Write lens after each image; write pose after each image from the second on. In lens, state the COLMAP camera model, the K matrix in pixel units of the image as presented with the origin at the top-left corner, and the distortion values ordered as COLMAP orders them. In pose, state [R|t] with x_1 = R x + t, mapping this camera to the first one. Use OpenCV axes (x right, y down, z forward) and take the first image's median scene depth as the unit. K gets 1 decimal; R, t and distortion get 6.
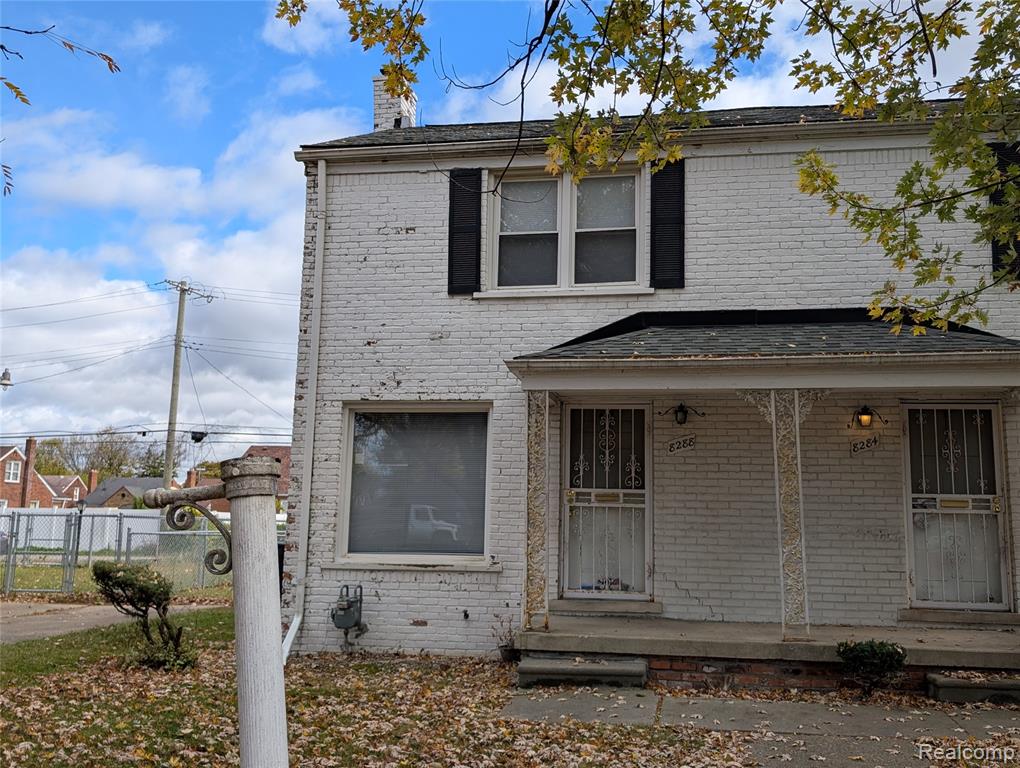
lens RADIAL K [[959.4, 0, 522.9], [0, 959.4, 377.5], [0, 0, 1]] dist [0.074445, -0.131671]
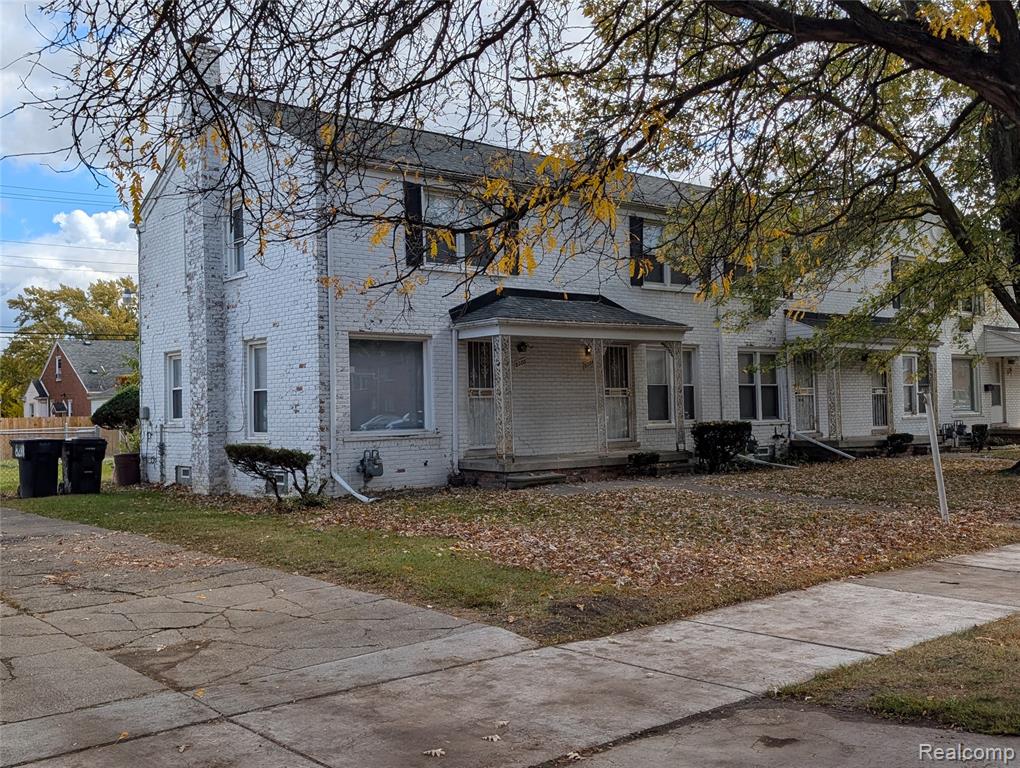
lens RADIAL K [[959.4, 0, 522.9], [0, 959.4, 377.5], [0, 0, 1]] dist [0.074445, -0.131671]
pose [[0.650441, -0.003302, 0.759549, -1.221211], [-0.081477, 0.993917, 0.074094, -0.039303], [-0.755174, -0.110080, 0.646216, -0.189971]]
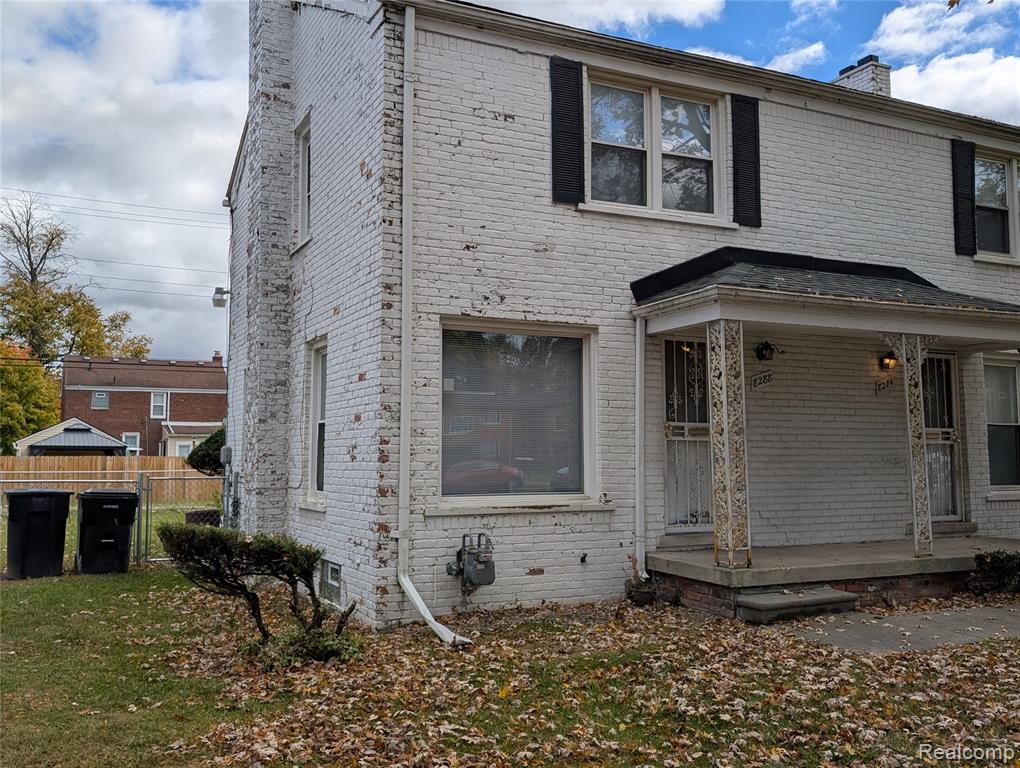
lens RADIAL K [[959.4, 0, 522.9], [0, 959.4, 377.5], [0, 0, 1]] dist [0.074445, -0.131671]
pose [[0.812519, 0.032382, 0.582034, -0.645162], [-0.072945, 0.996256, 0.046403, 0.037449], [-0.578353, -0.080160, 0.811839, 0.307417]]
